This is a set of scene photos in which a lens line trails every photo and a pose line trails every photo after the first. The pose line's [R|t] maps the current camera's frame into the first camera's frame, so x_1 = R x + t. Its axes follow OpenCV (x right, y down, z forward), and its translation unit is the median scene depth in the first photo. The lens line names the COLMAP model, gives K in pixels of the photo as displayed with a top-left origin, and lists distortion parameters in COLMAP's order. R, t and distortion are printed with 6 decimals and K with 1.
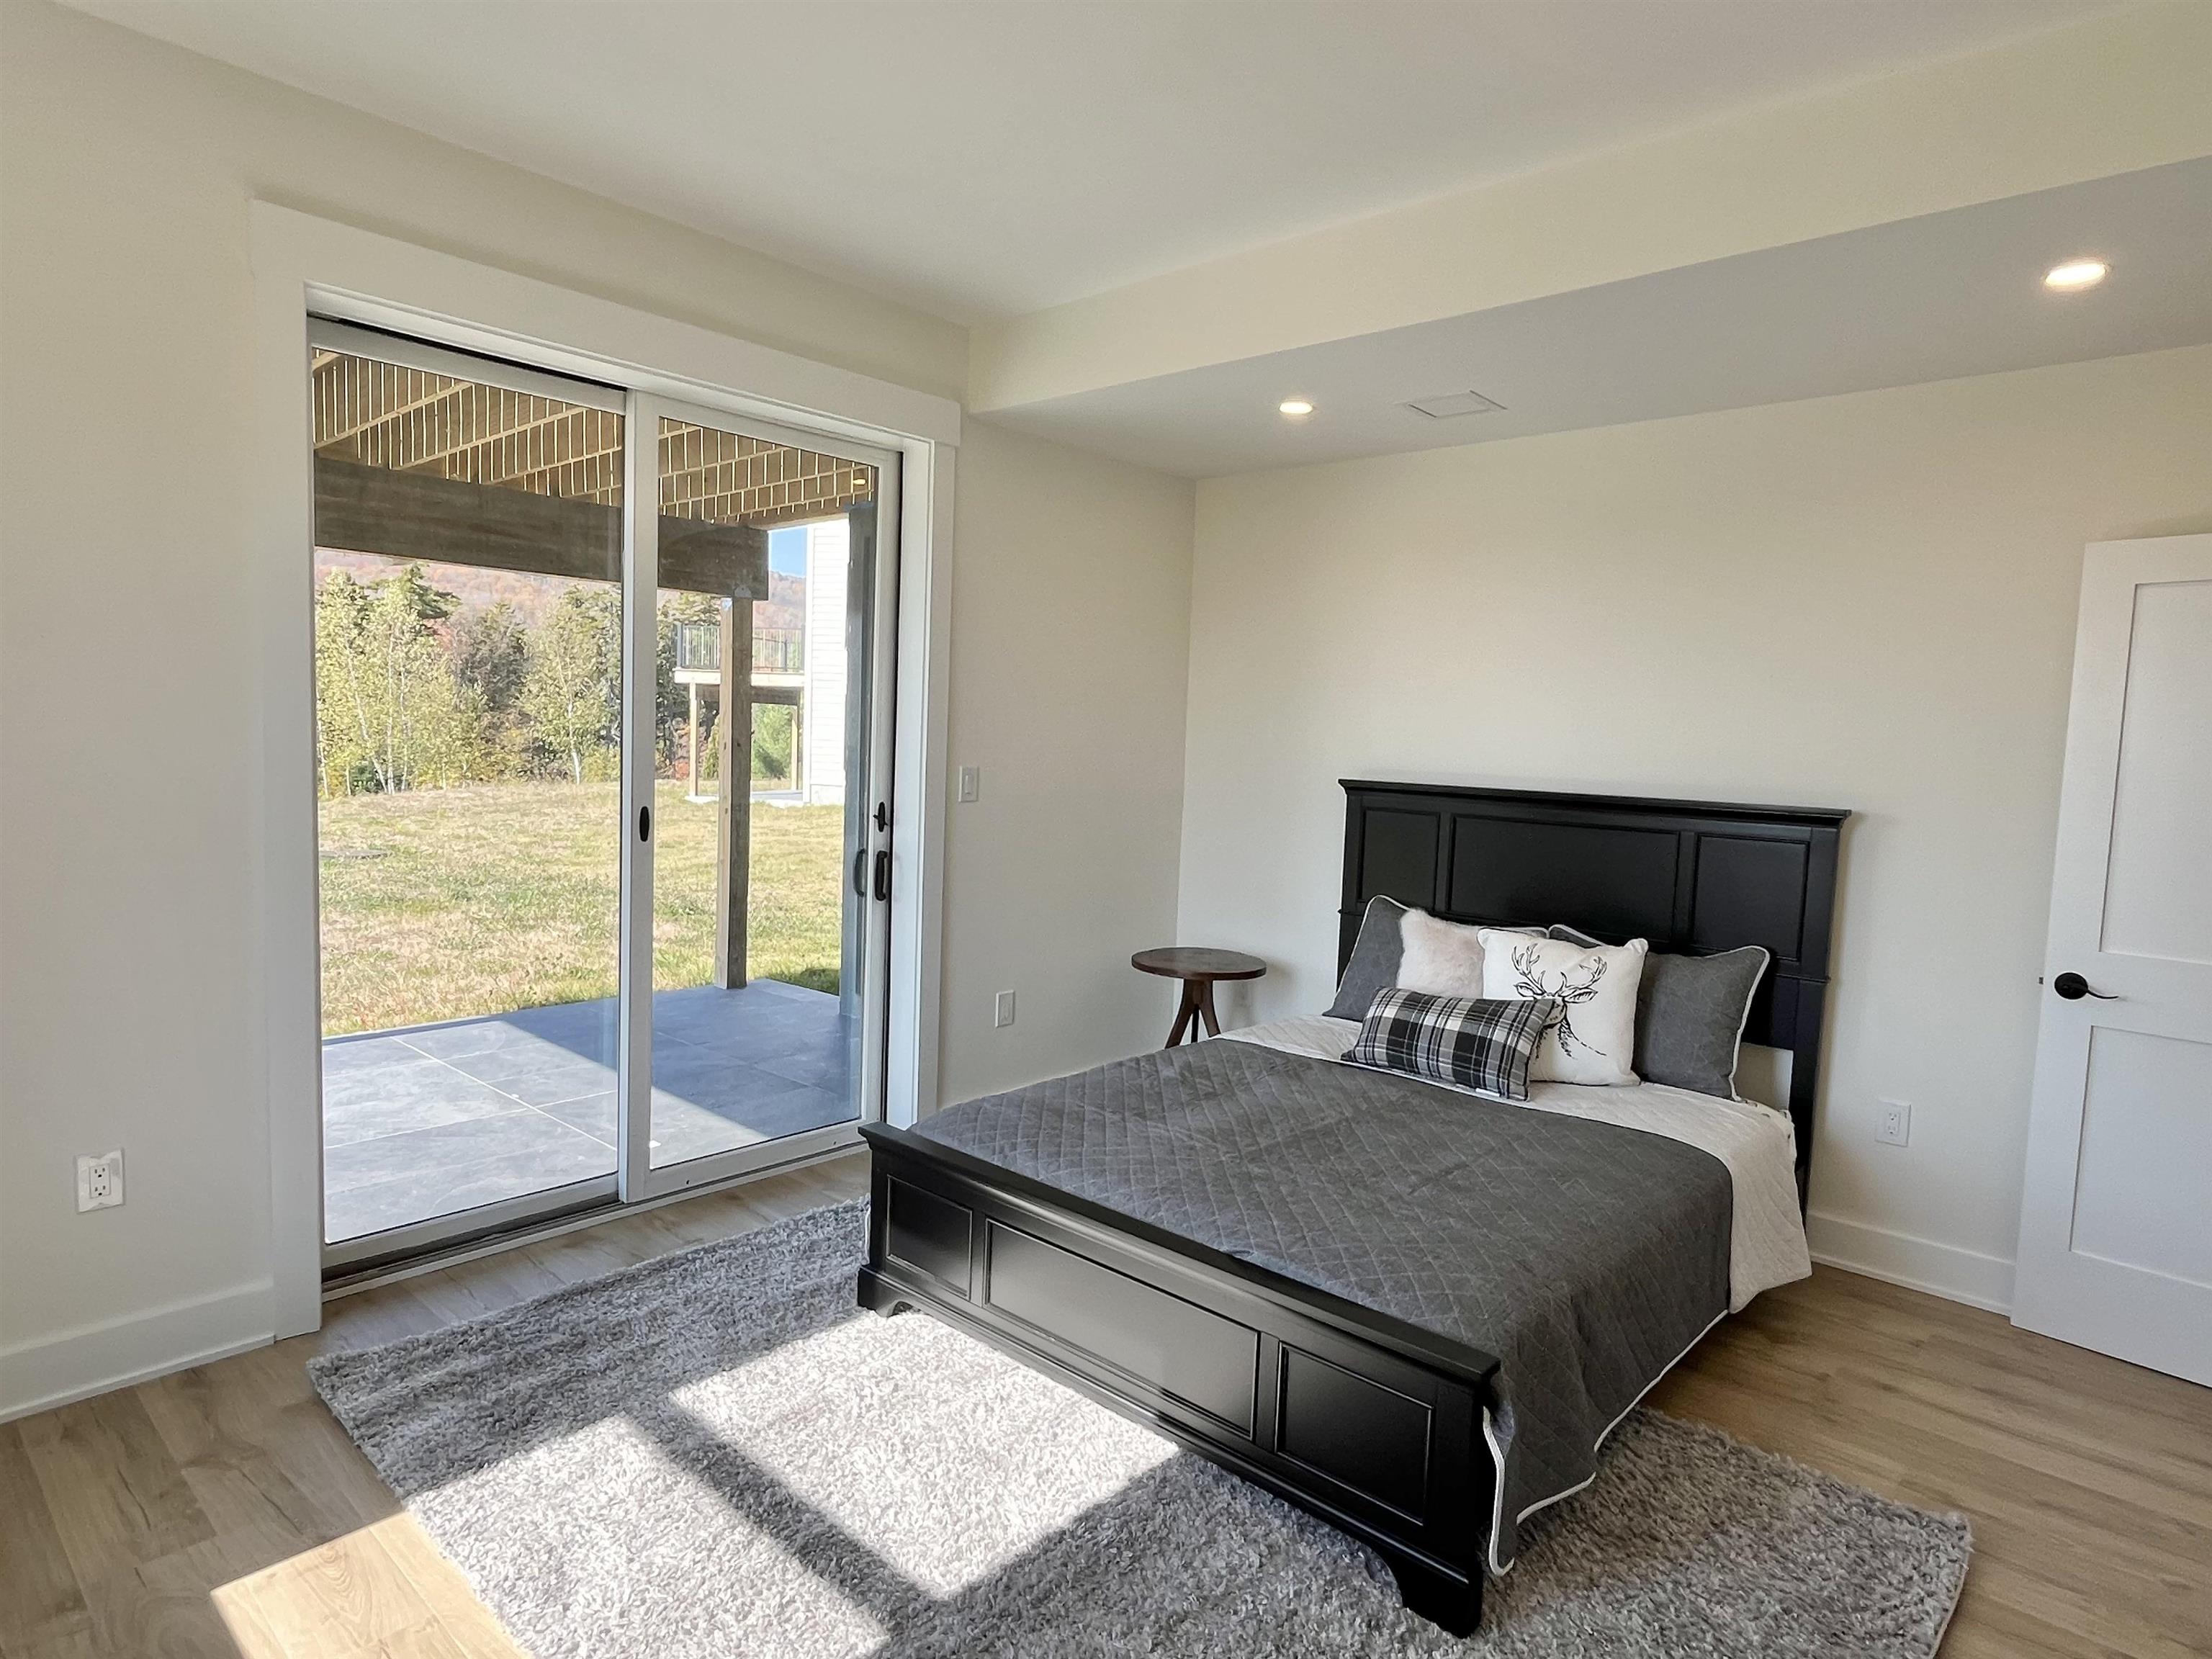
lens RADIAL K [[1248.1, 0, 1111.7], [0, 1248.1, 834.3], [0, 0, 1]] dist [0.004163, -0.000025]
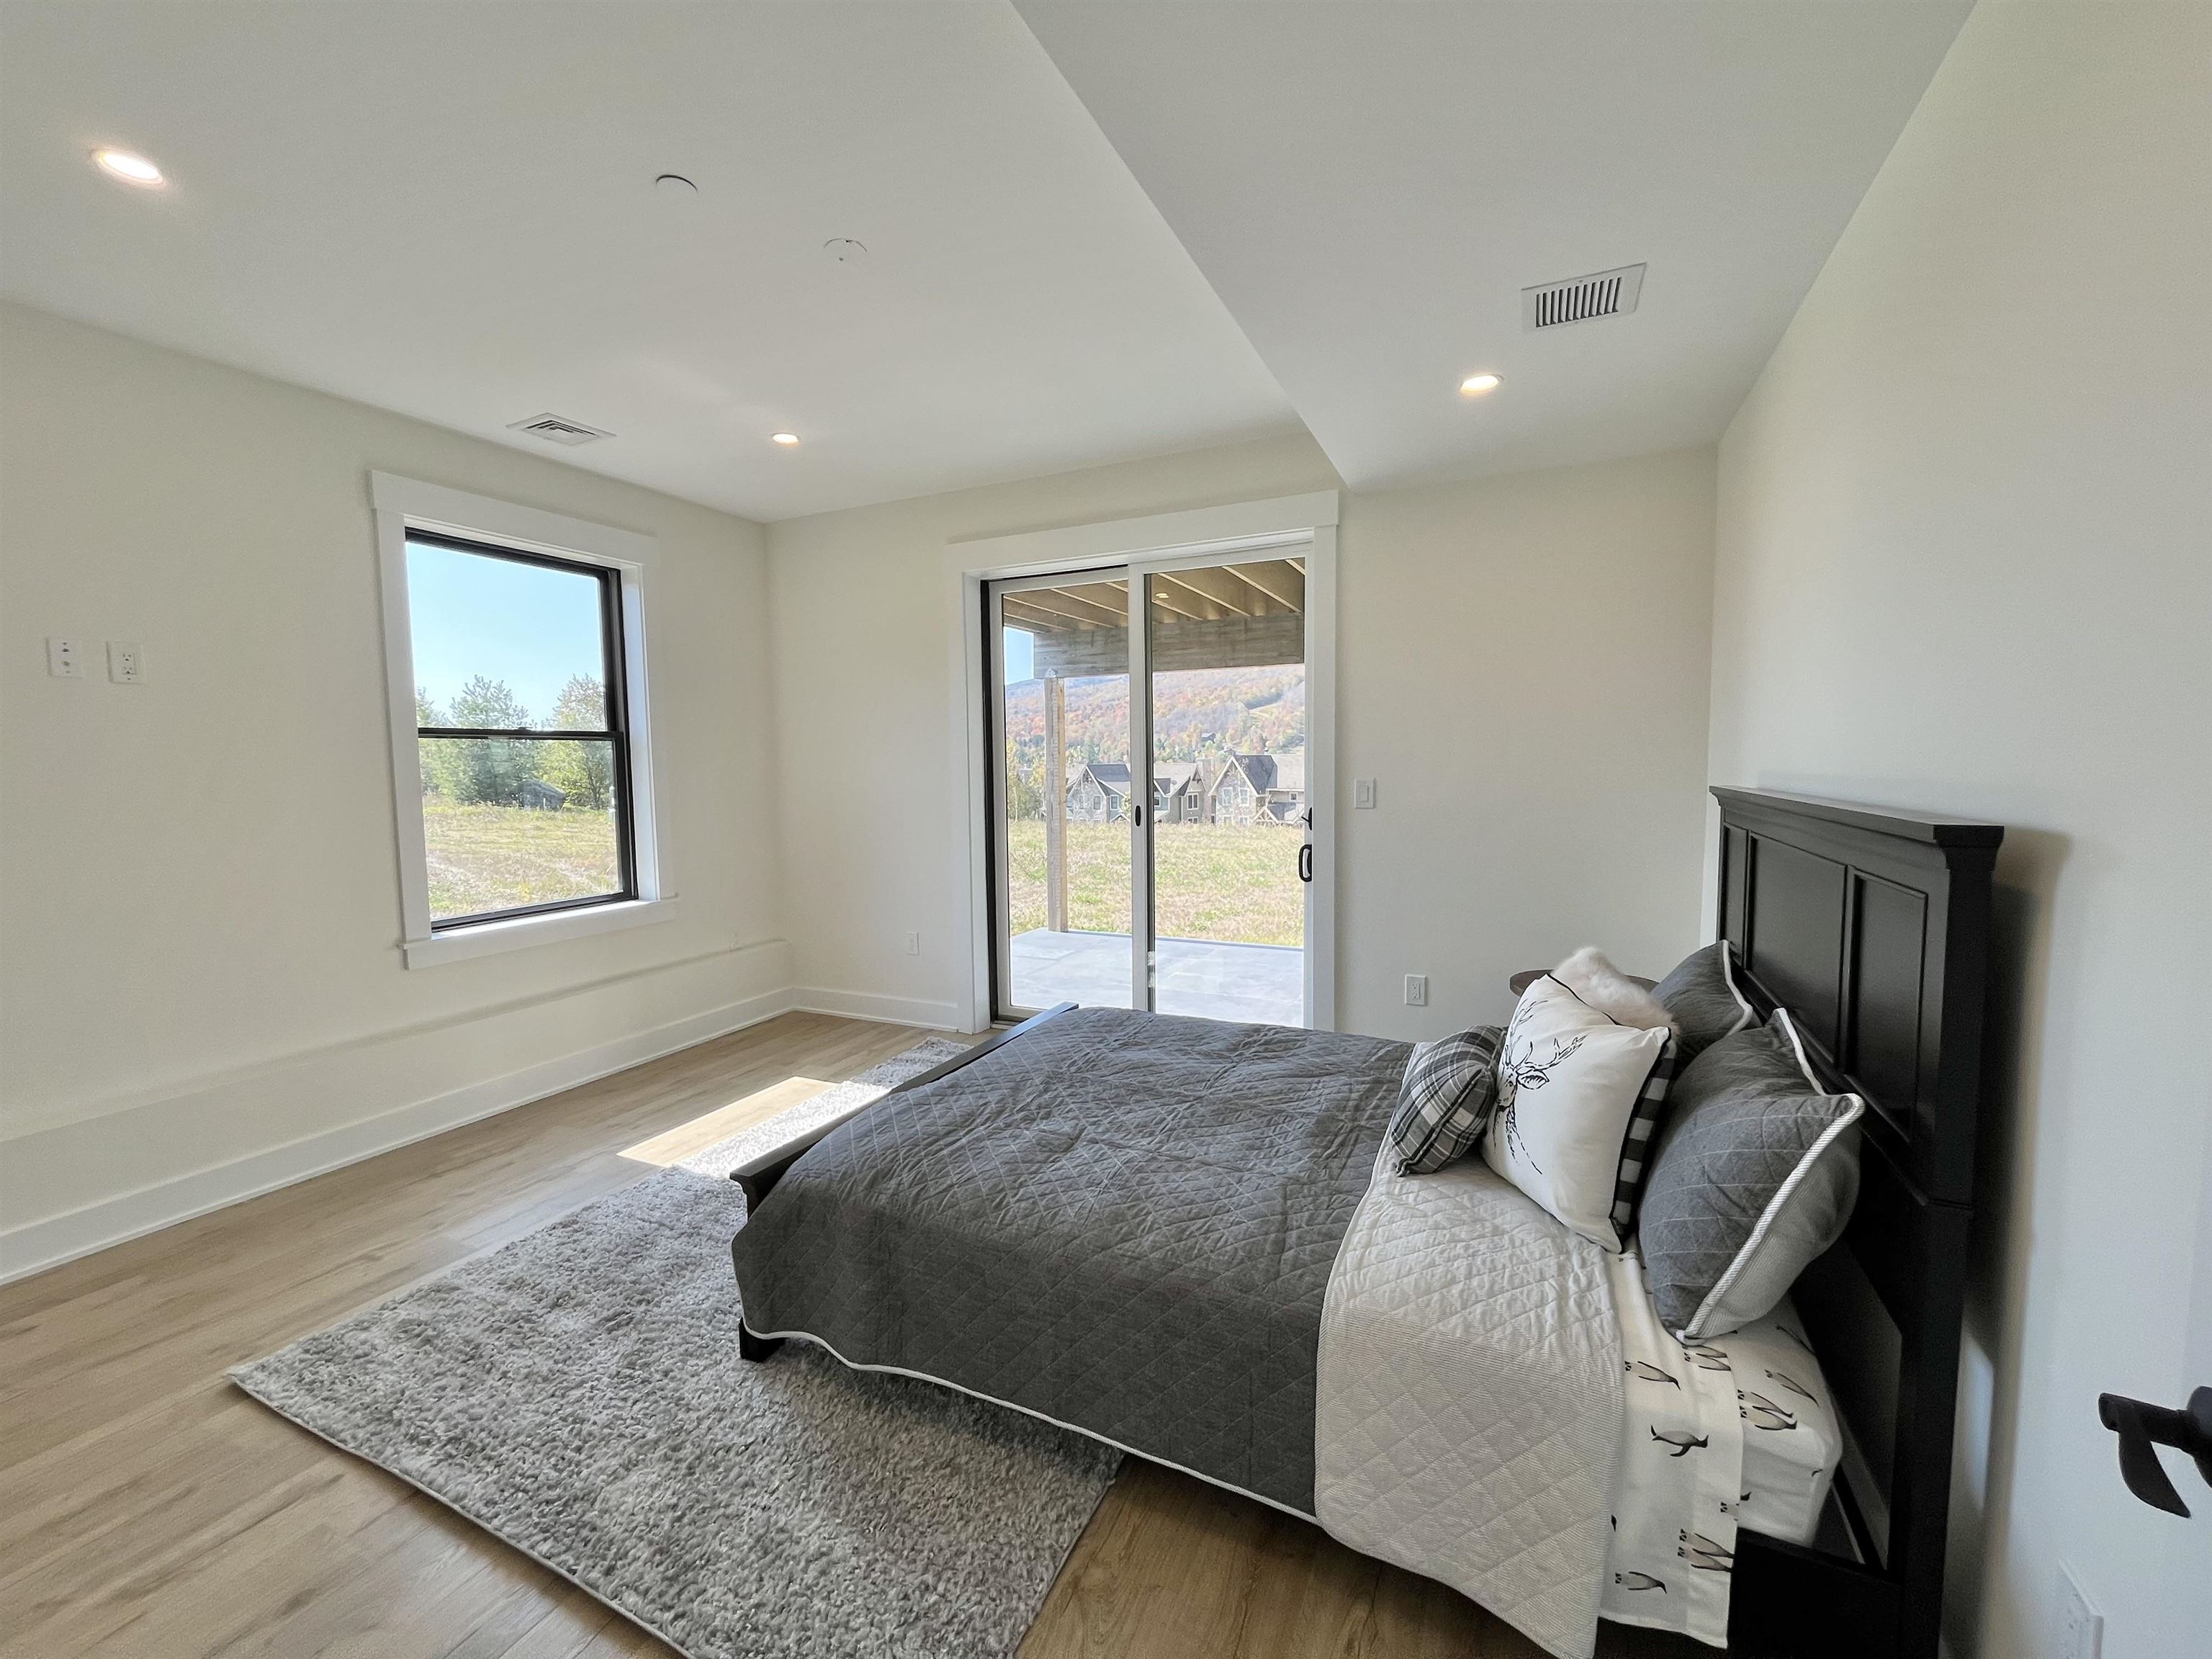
lens RADIAL K [[903.2, 0, 1111.8], [0, 903.2, 826.2], [0, 0, 1]] dist [-0.000825, 0.000222]
pose [[0.286497, 0.027393, -0.957690, 0.815751], [-0.057567, 0.998277, 0.011333, -0.006515], [0.956350, 0.051884, 0.287580, 0.632590]]
